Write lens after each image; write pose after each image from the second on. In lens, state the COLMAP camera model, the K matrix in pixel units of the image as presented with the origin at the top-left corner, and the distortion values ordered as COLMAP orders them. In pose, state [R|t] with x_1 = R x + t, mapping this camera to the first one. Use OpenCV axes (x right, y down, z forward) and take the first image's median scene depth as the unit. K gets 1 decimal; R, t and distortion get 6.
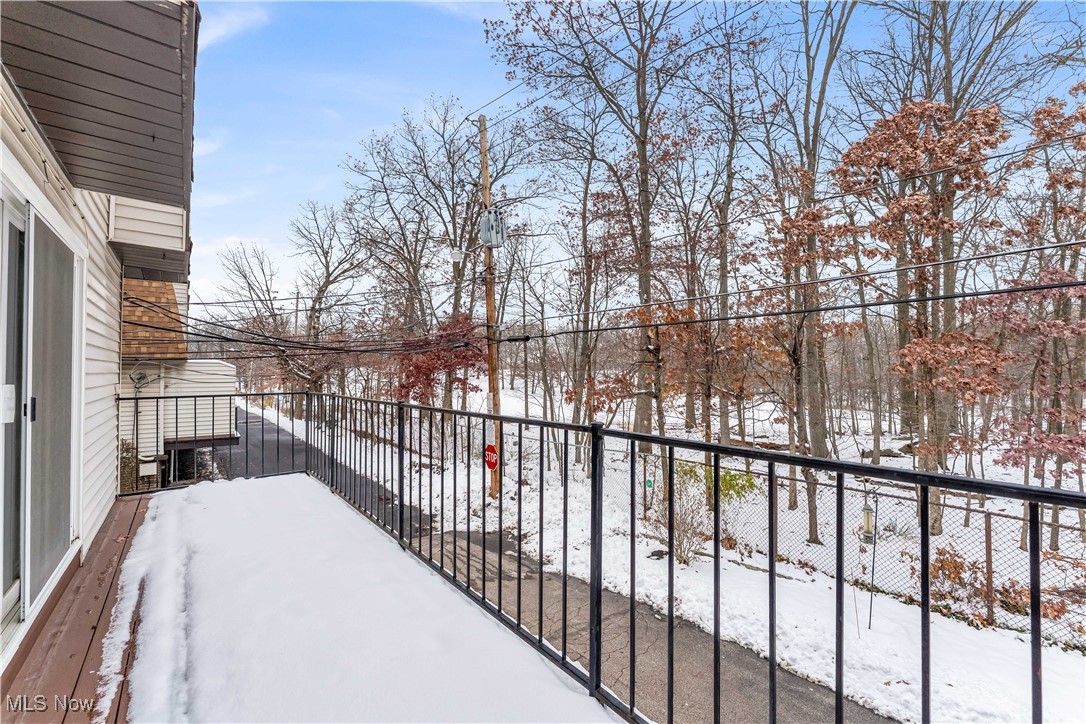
lens RADIAL K [[440.5, 0, 543.4], [0, 440.5, 366.2], [0, 0, 1]] dist [-0.003370, 0.000054]
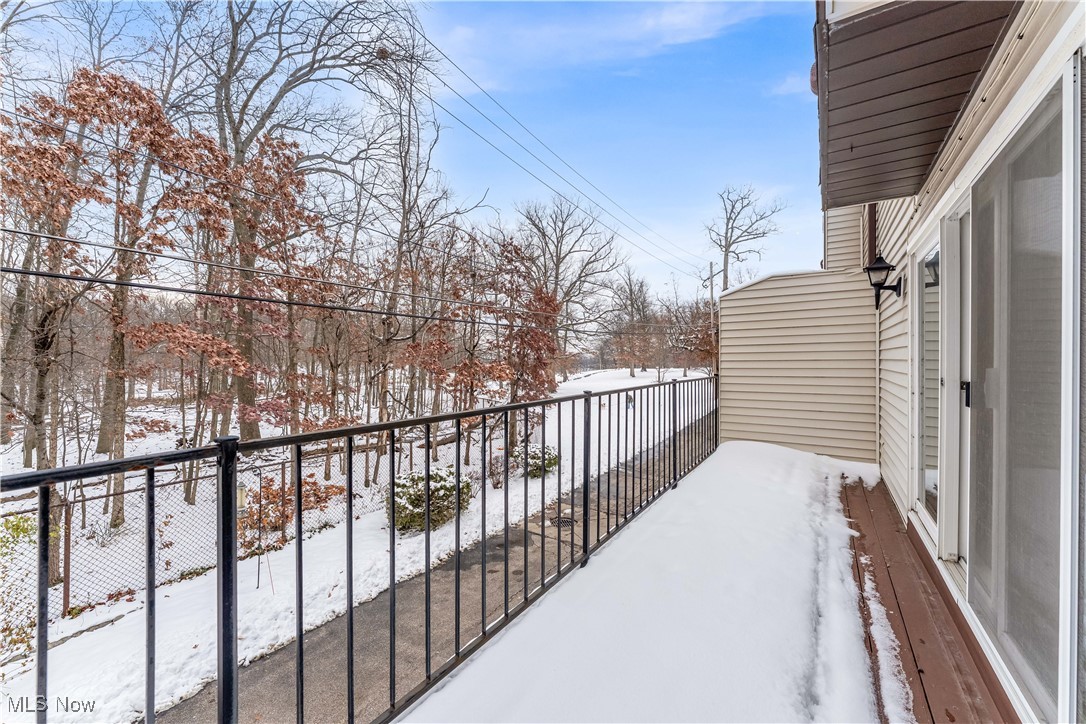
lens RADIAL K [[440.5, 0, 542.1], [0, 440.5, 360.1], [0, 0, 1]] dist [-0.003370, 0.000054]
pose [[-0.311417, -0.002448, 0.950270, -1.003654], [-0.012707, 0.999918, -0.001588, 0.018584], [-0.950188, -0.012570, -0.311423, 1.225222]]
